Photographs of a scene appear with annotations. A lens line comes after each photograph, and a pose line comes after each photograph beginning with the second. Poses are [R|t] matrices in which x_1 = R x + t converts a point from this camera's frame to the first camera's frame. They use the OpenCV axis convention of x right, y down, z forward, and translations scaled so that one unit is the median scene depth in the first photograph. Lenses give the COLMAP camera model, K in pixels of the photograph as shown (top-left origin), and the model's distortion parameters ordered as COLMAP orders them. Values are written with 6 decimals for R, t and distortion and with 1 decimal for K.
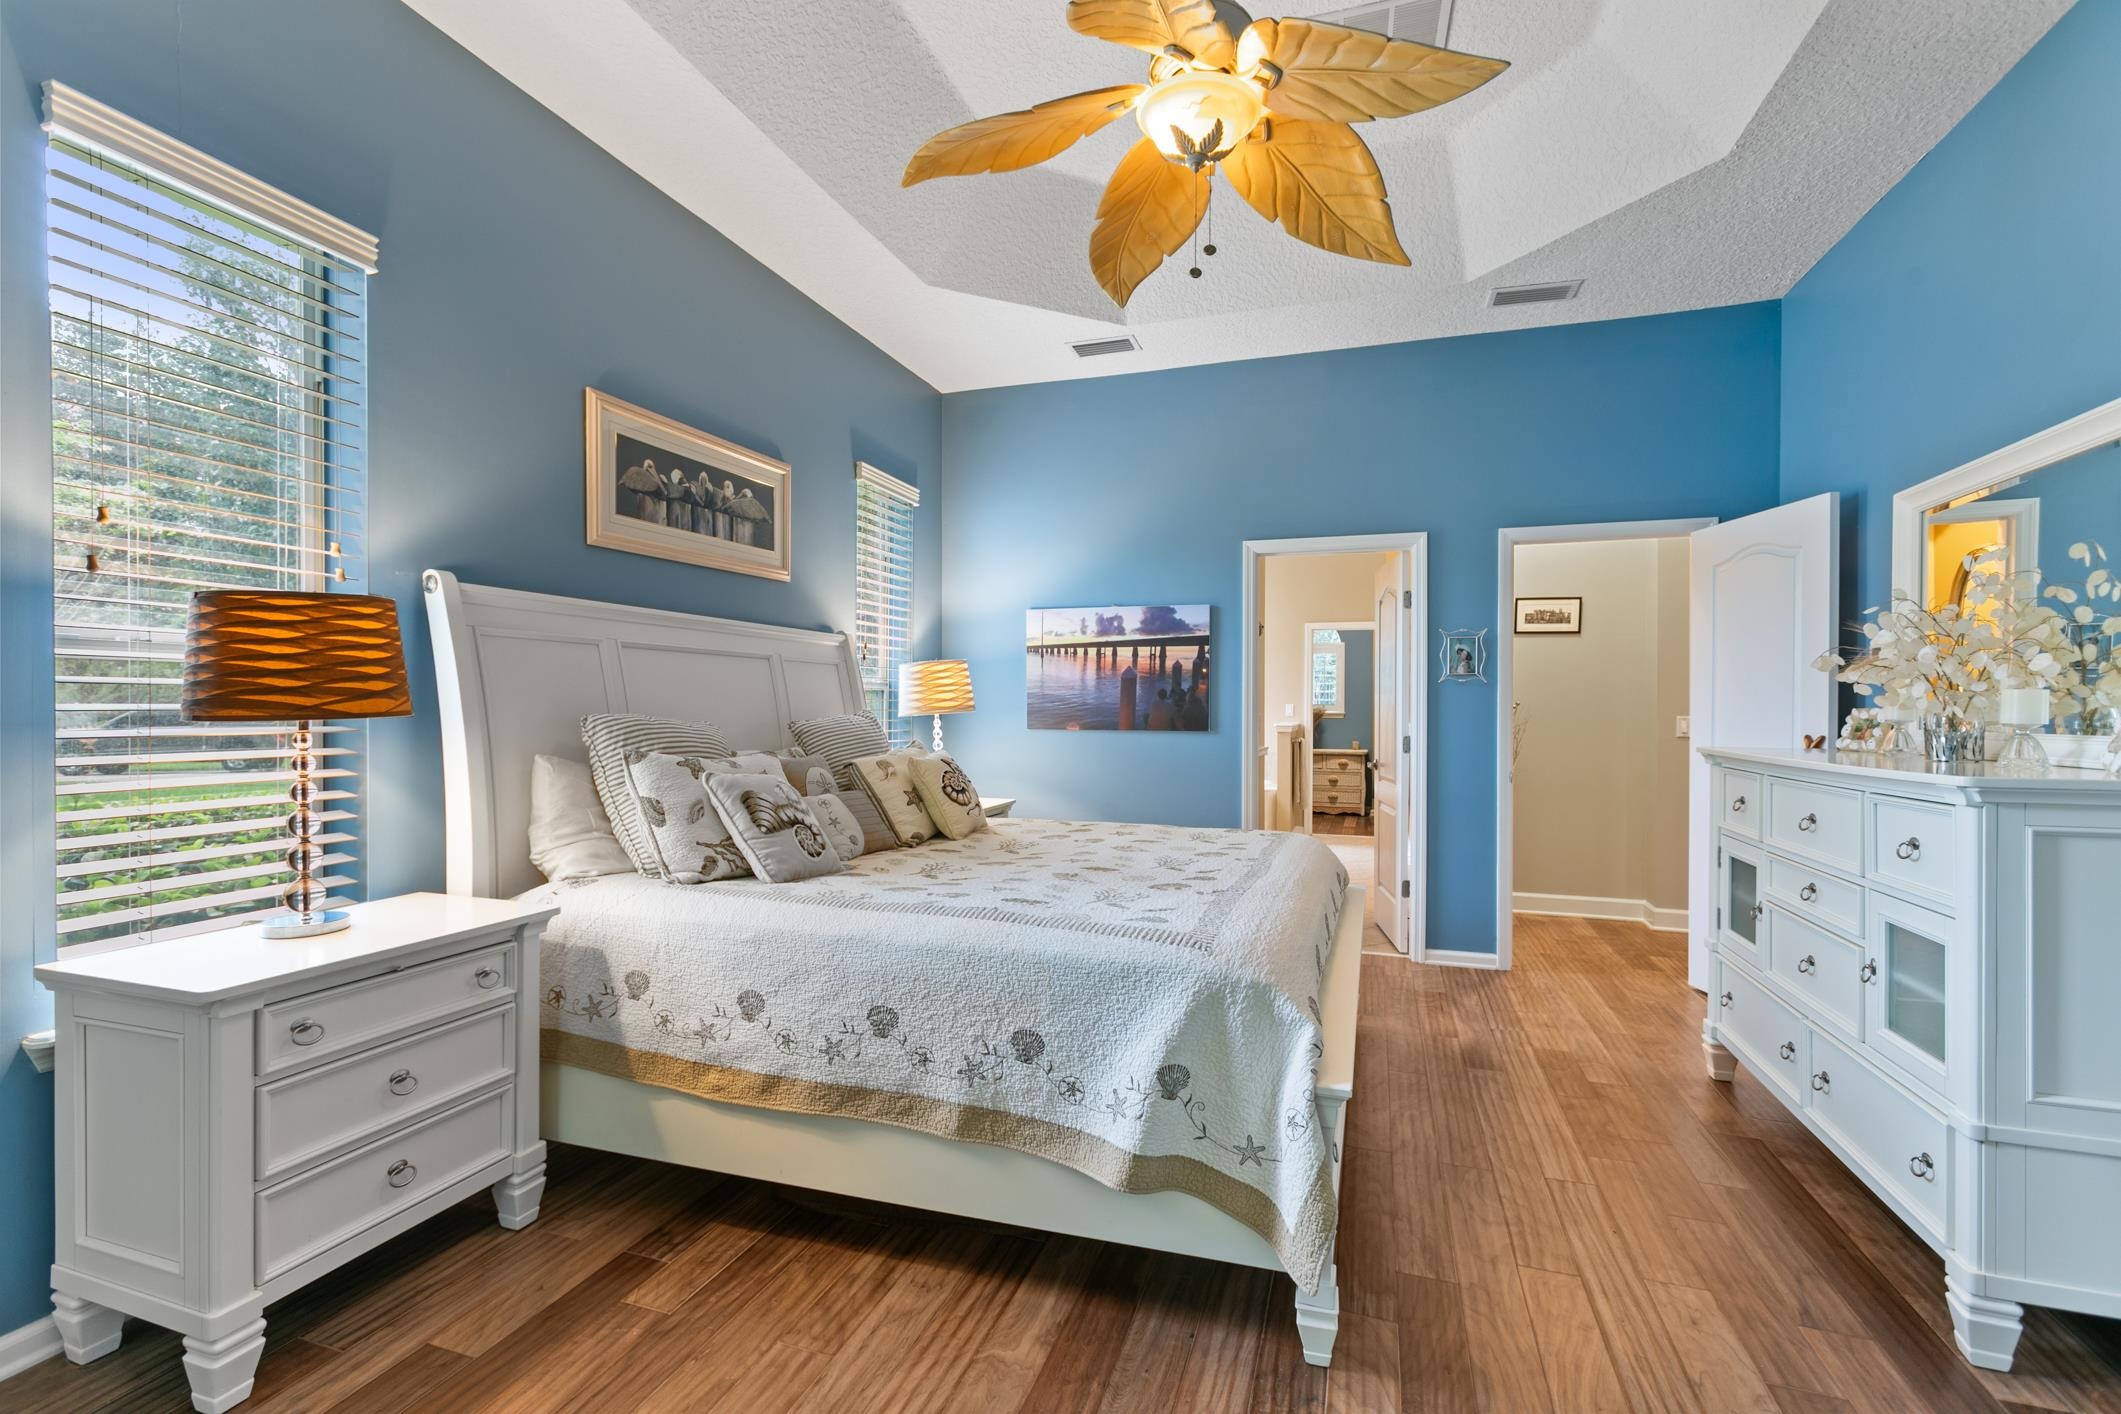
lens RADIAL K [[949.8, 0, 1030.8], [0, 949.8, 710.2], [0, 0, 1]] dist [-0.004961, 0.004101]
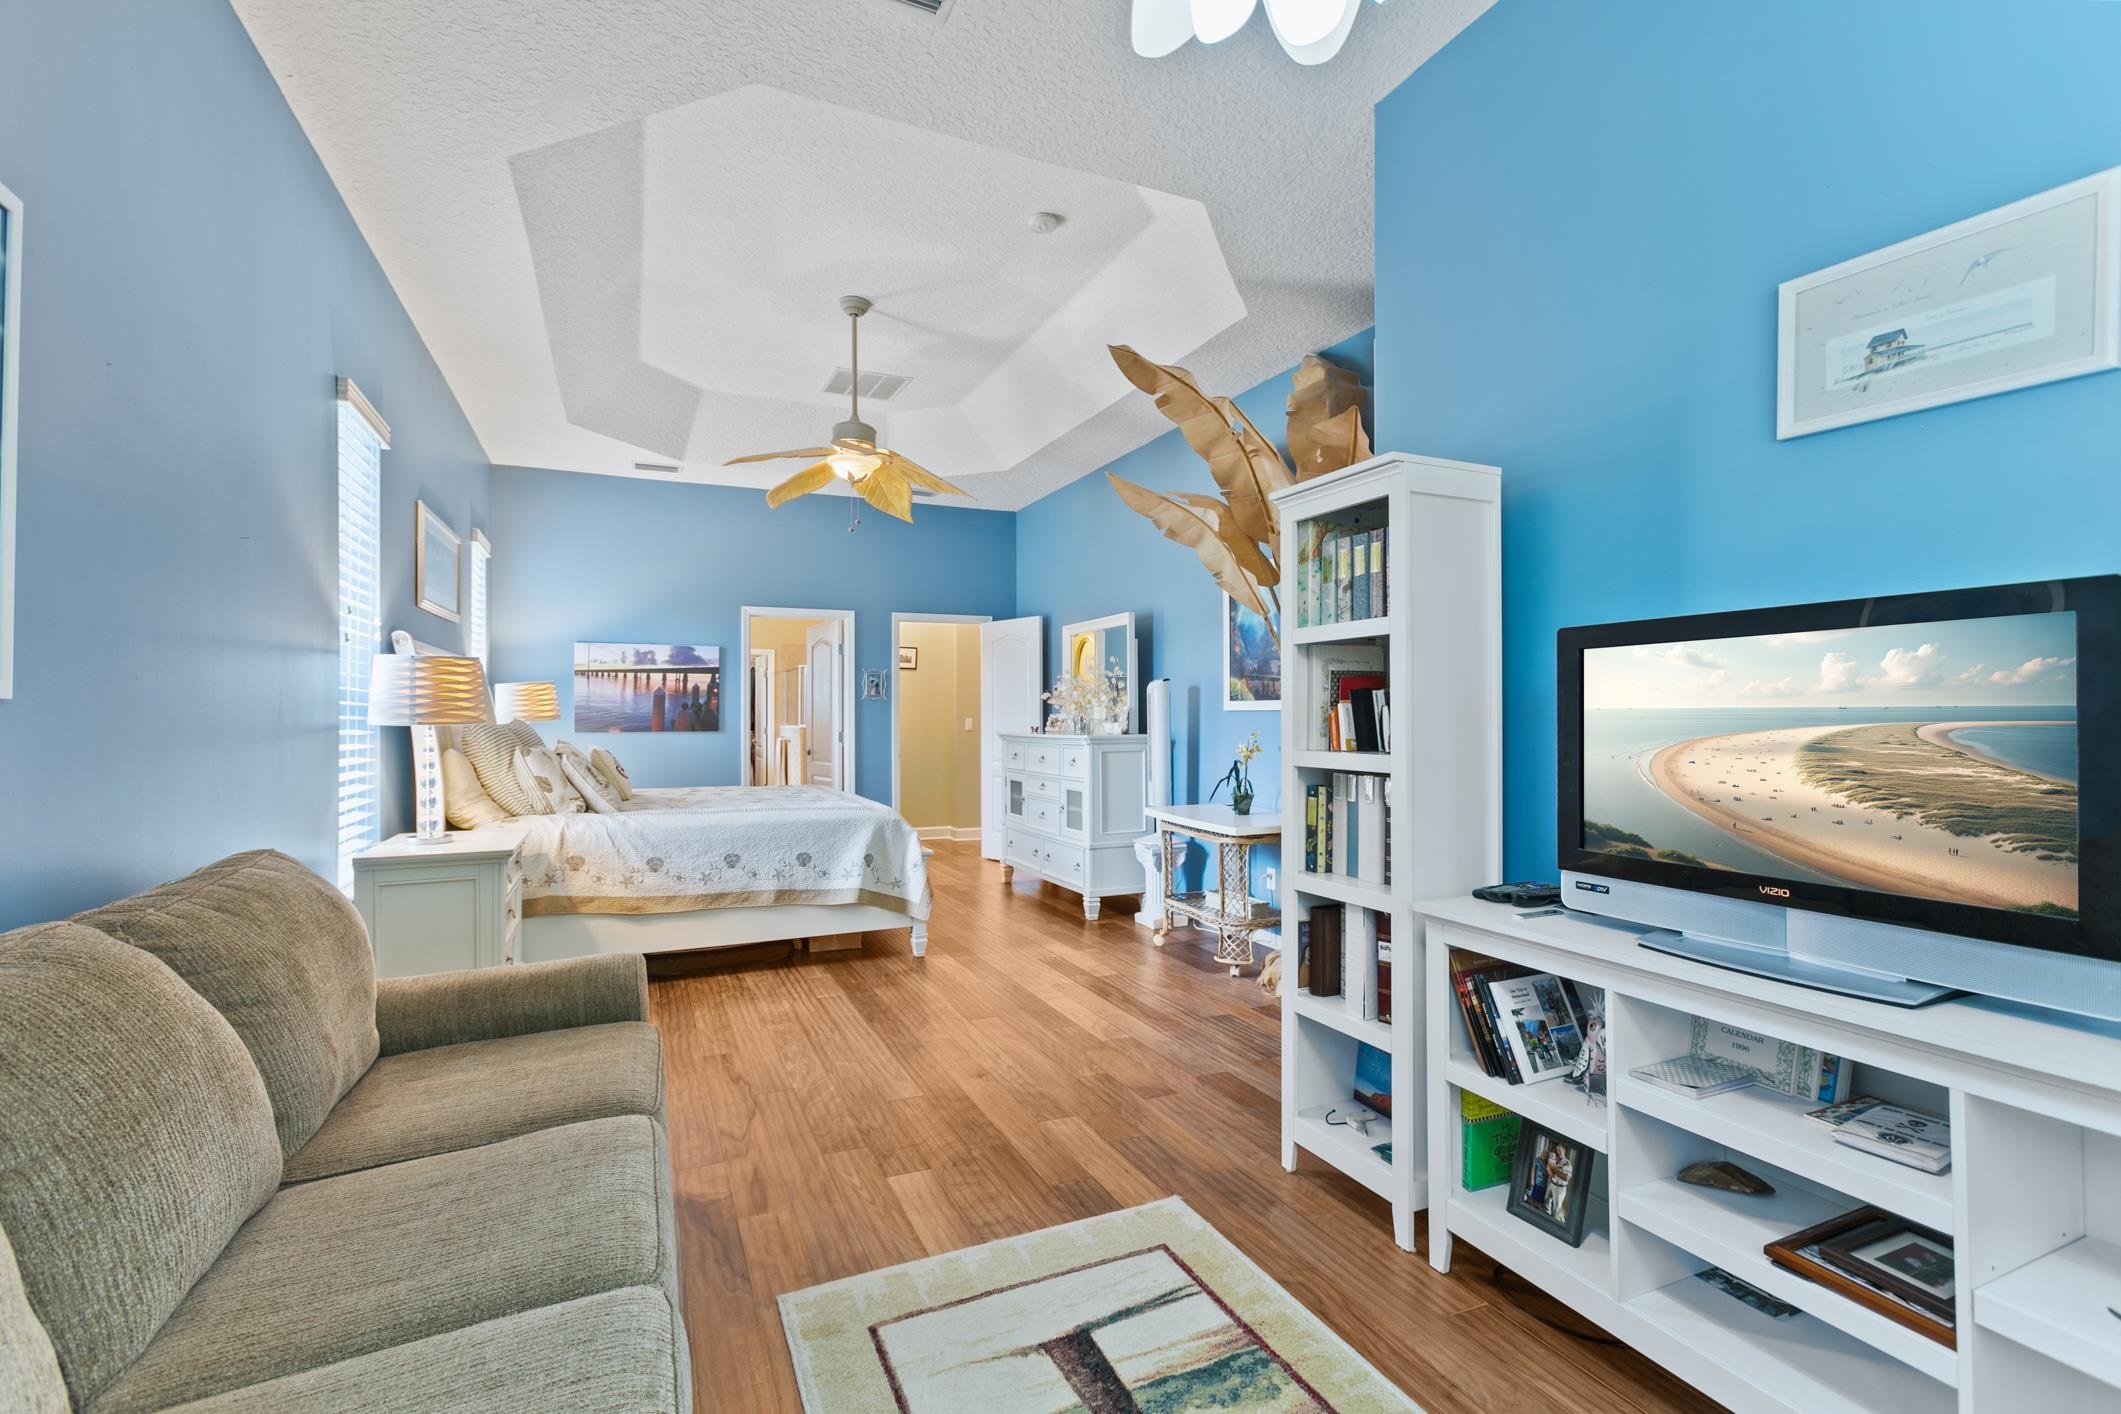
lens RADIAL K [[949.8, 0, 990.9], [0, 949.8, 657.8], [0, 0, 1]] dist [-0.004961, 0.004101]
pose [[0.771173, 0.033585, 0.635739, -0.636888], [0.007663, 0.998045, -0.062021, 0.003362], [-0.636580, 0.052701, 0.769408, -0.619462]]
